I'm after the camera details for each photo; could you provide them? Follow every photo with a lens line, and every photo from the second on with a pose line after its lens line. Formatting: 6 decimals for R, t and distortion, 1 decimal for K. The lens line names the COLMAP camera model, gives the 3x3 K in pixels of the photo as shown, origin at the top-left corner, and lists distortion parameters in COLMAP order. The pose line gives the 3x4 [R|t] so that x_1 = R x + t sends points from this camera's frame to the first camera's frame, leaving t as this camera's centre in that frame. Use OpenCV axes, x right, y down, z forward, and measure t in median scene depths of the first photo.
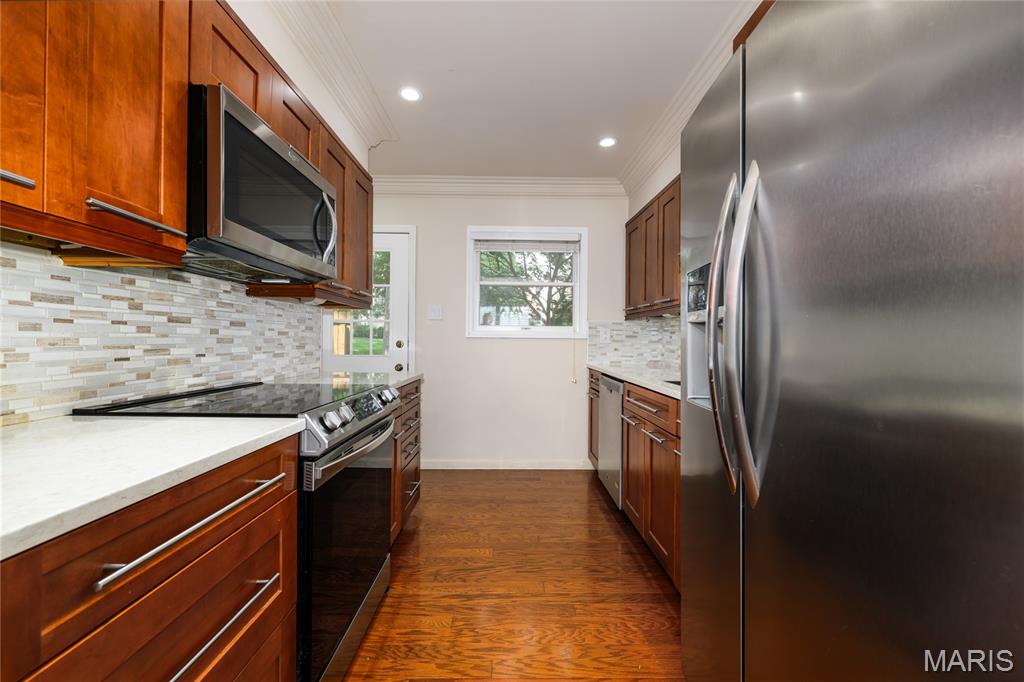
lens RADIAL K [[418.2, 0, 513.9], [0, 418.2, 337.3], [0, 0, 1]] dist [0.001900, 0.000024]
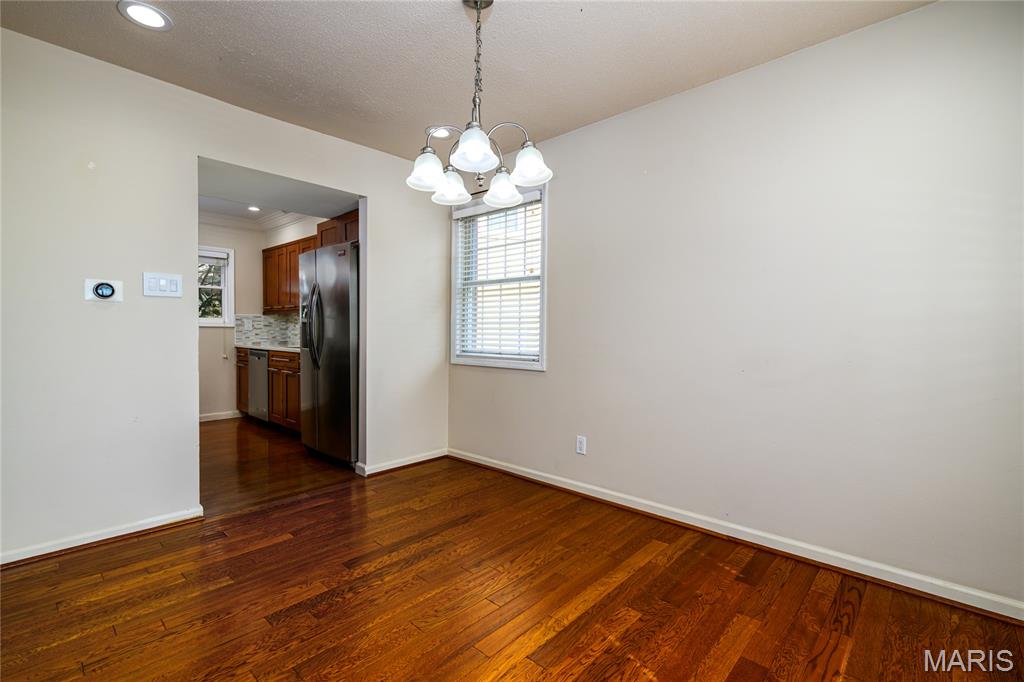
lens RADIAL K [[463.2, 0, 512.5], [0, 463.2, 342.9], [0, 0, 1]] dist [-0.000278, 0.000022]
pose [[0.697046, -0.020784, 0.716725, -0.608092], [-0.008272, 0.999280, 0.037022, -0.017377], [-0.716979, -0.031735, 0.696373, -1.614140]]
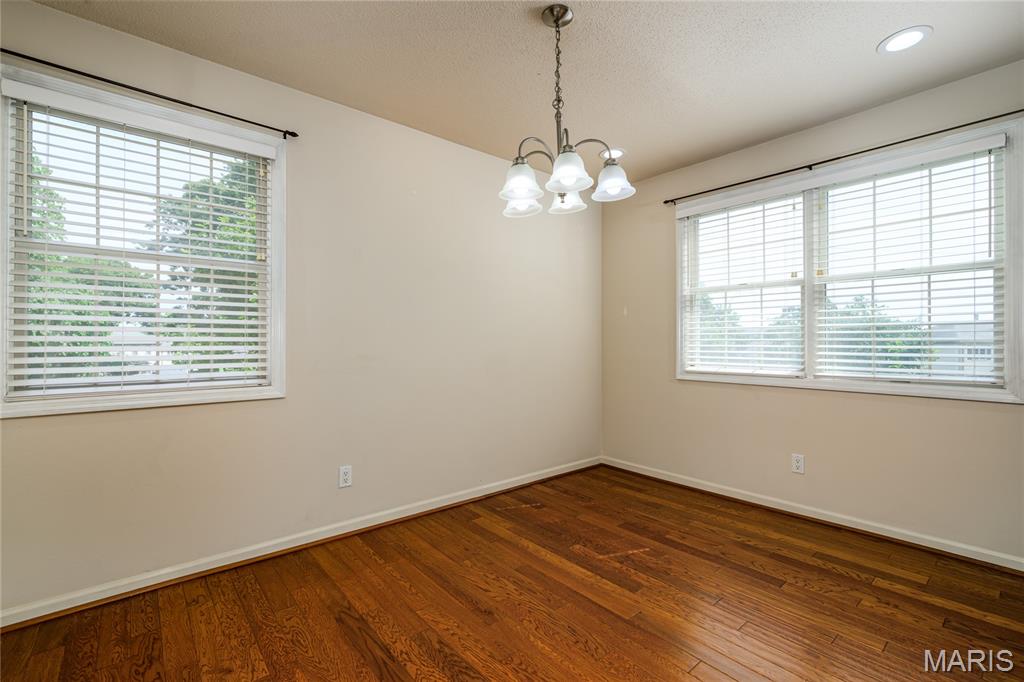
lens RADIAL K [[459.5, 0, 512.0], [0, 459.5, 341.0], [0, 0, 1]] dist [-0.001318, -0.000487]
pose [[-0.628759, -0.007779, 0.777561, -0.654535], [-0.010093, 0.999947, 0.001843, -0.010997], [-0.777535, -0.006689, -0.628805, -0.149059]]
